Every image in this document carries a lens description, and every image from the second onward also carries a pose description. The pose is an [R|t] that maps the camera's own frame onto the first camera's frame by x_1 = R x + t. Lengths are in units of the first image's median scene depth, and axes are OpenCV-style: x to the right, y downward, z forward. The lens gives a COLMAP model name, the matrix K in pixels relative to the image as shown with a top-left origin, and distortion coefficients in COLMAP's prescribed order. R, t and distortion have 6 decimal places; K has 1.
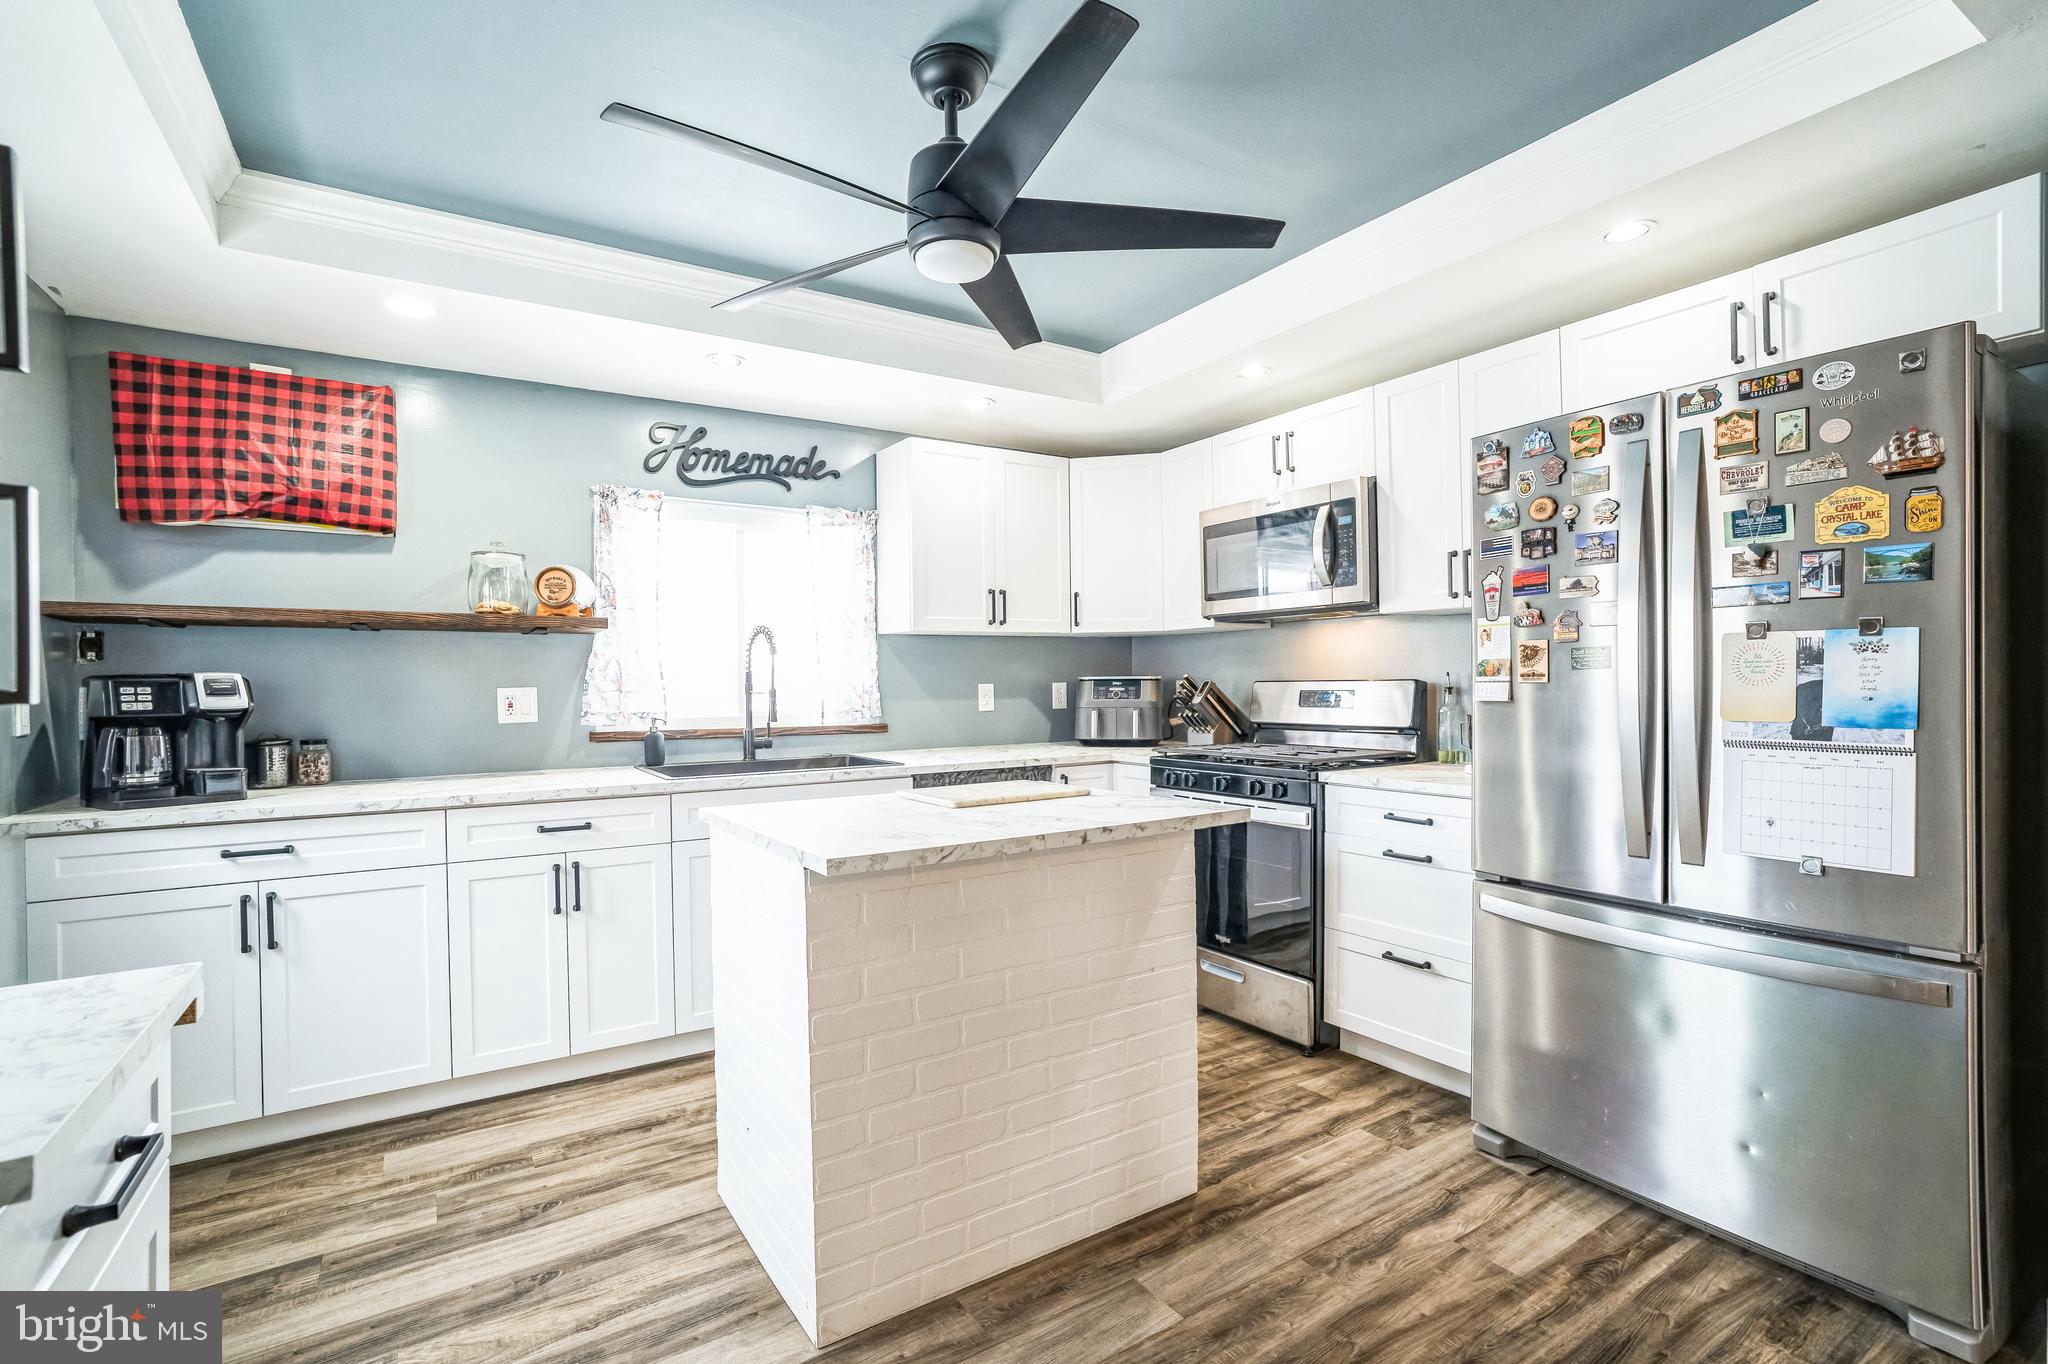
lens RADIAL K [[939.7, 0, 1017.2], [0, 939.7, 694.3], [0, 0, 1]] dist [-0.054336, 0.028053]
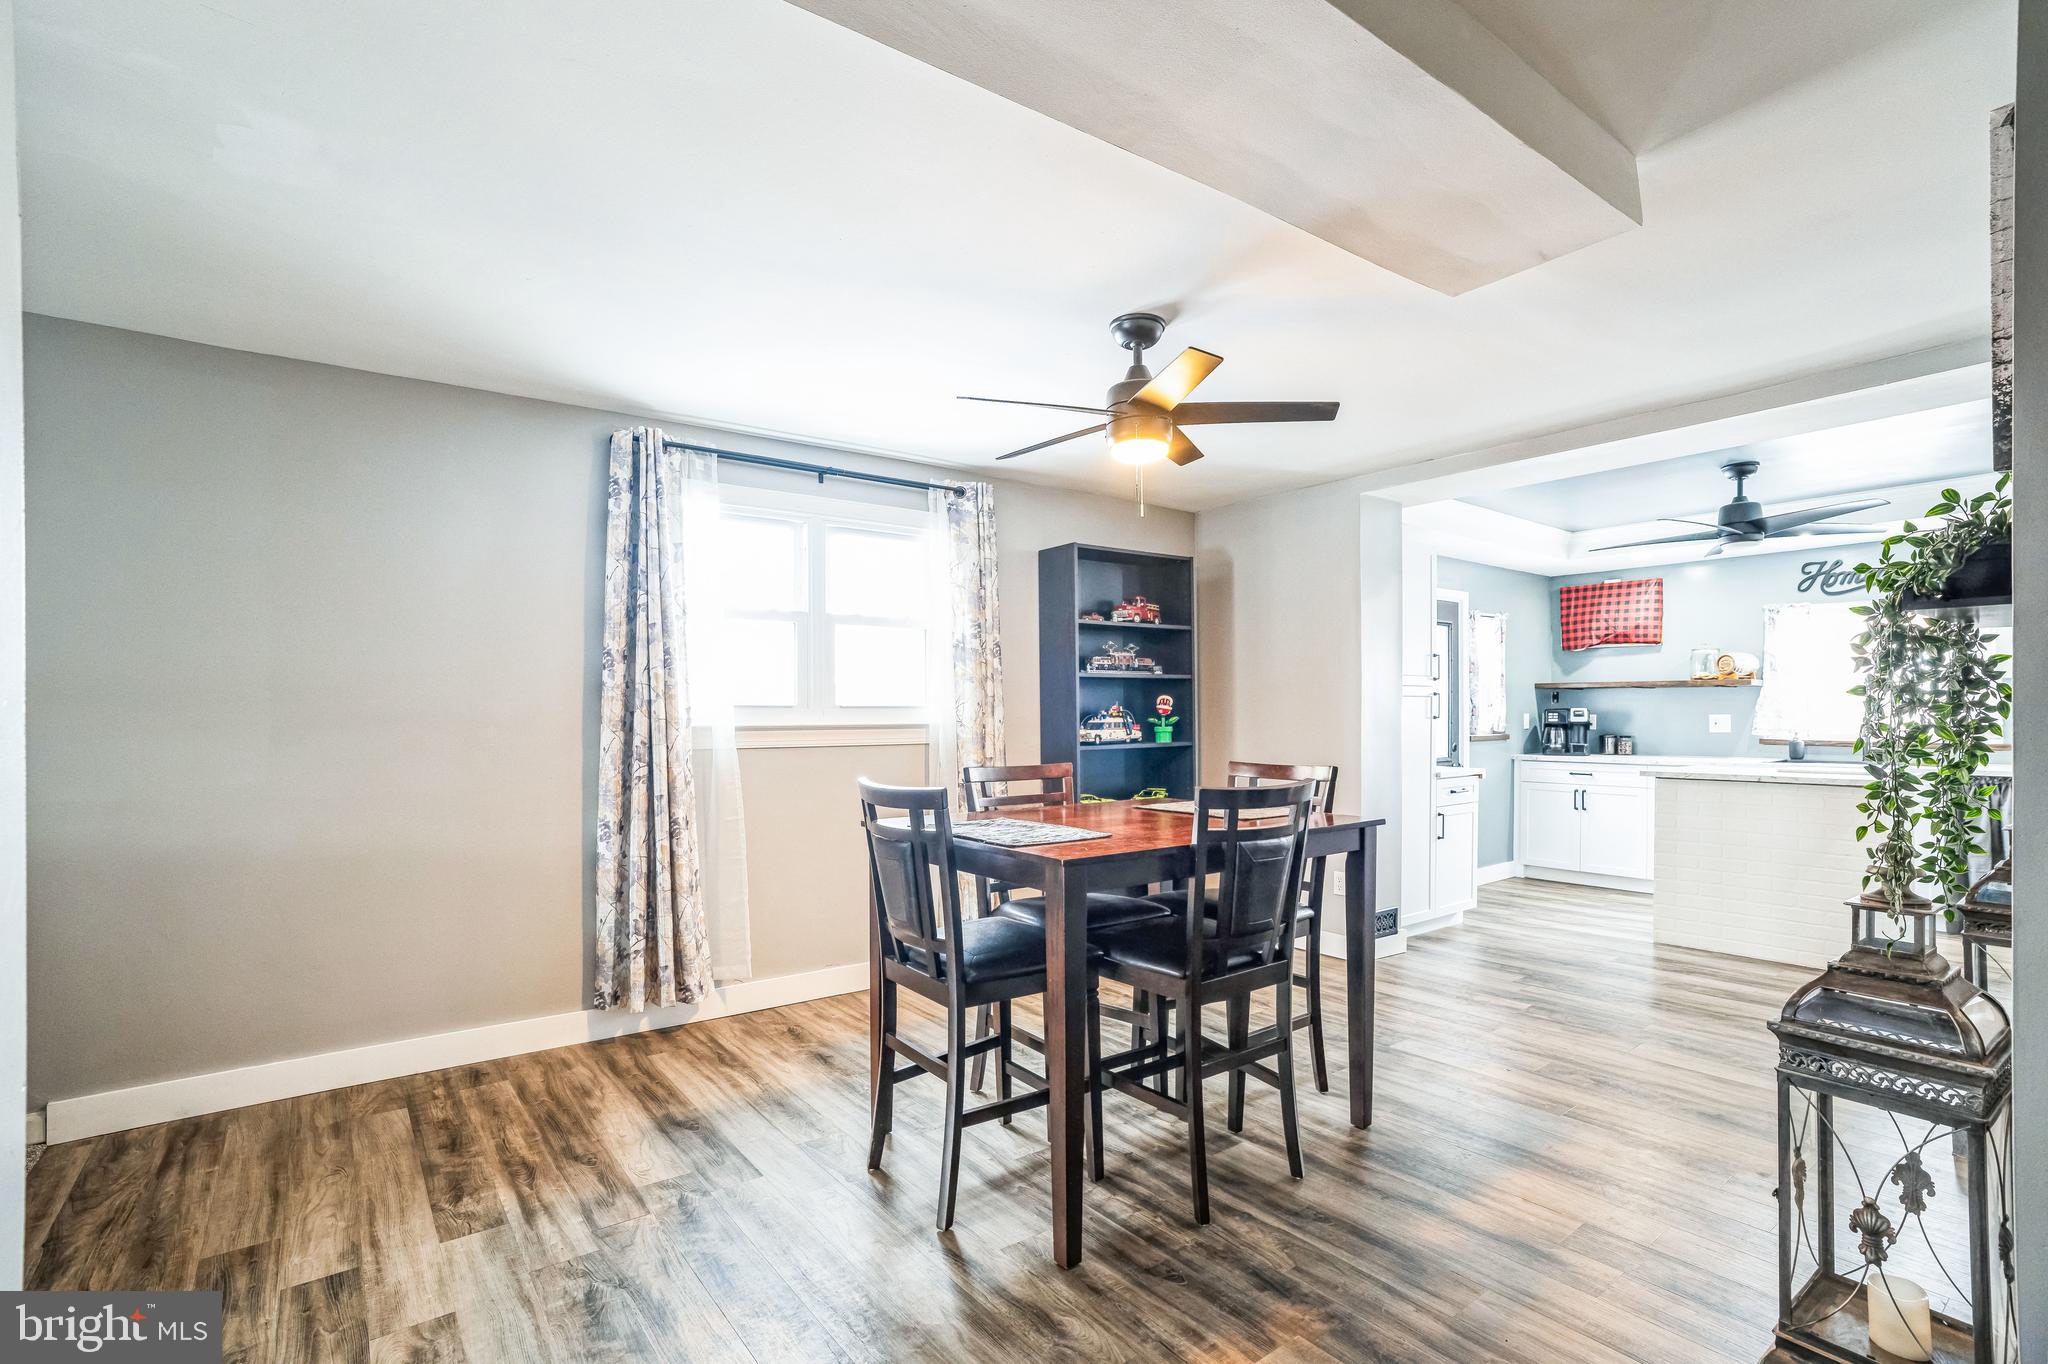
lens RADIAL K [[947.2, 0, 1011.0], [0, 947.2, 719.7], [0, 0, 1]] dist [-0.059442, 0.024926]
pose [[0.069349, 0.018409, -0.997423, 1.546672], [-0.009573, 0.999796, 0.017787, -0.019625], [0.997547, 0.008315, 0.069511, -0.758513]]
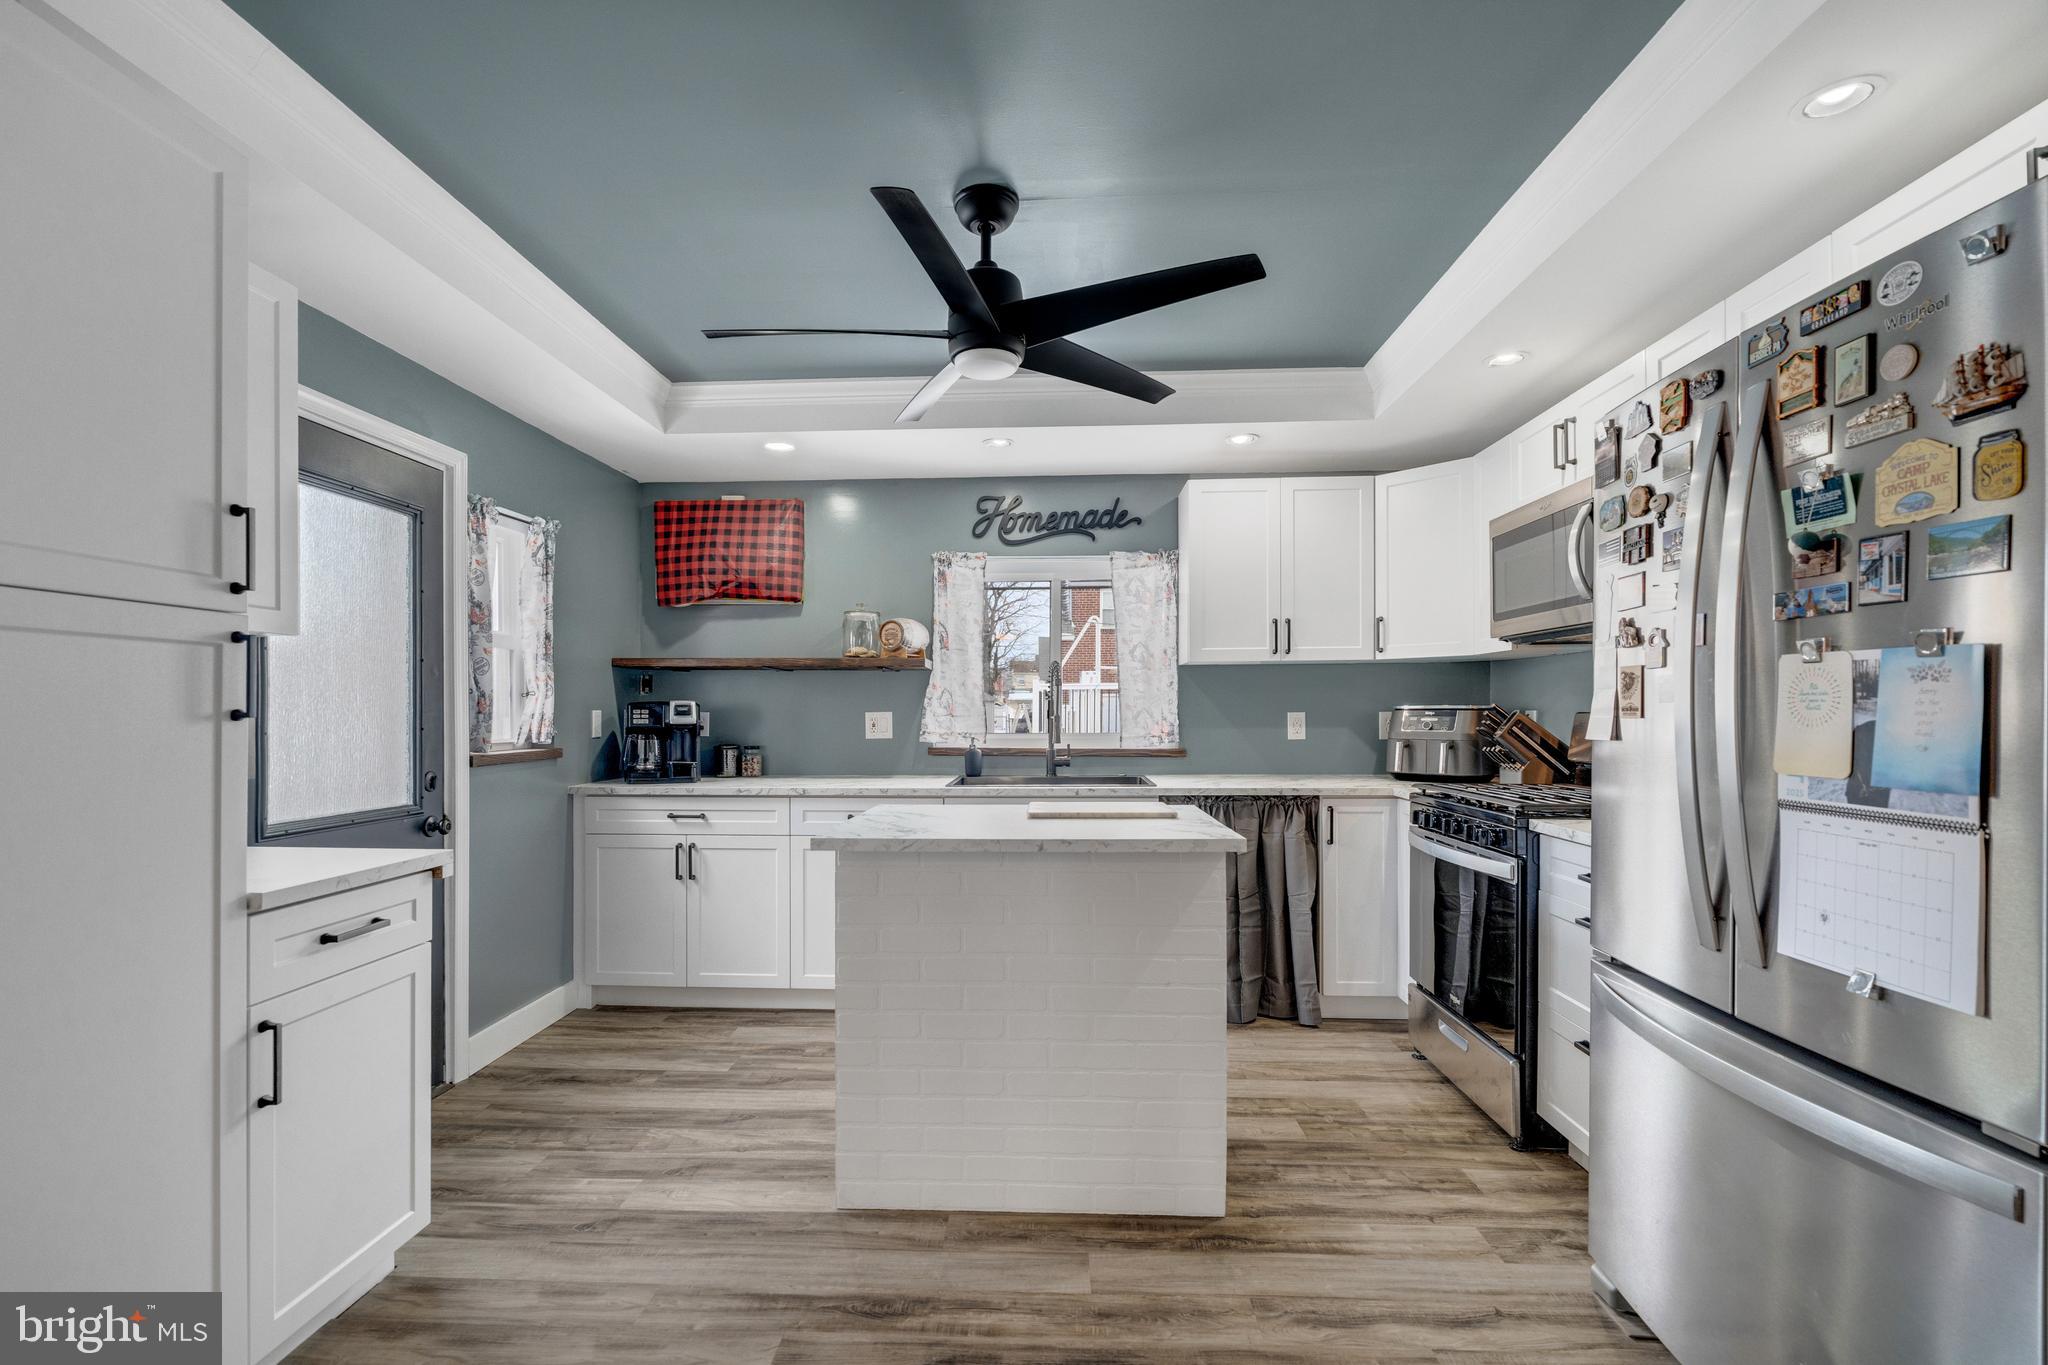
lens RADIAL K [[941.5, 0, 1008.1], [0, 941.5, 715.6], [0, 0, 1]] dist [-0.008396, 0.000295]
pose [[0.811058, 0.011886, -0.584845, 0.466348], [-0.014246, 0.999898, 0.000564, -0.006389], [0.584792, 0.007875, 0.811145, 0.018595]]
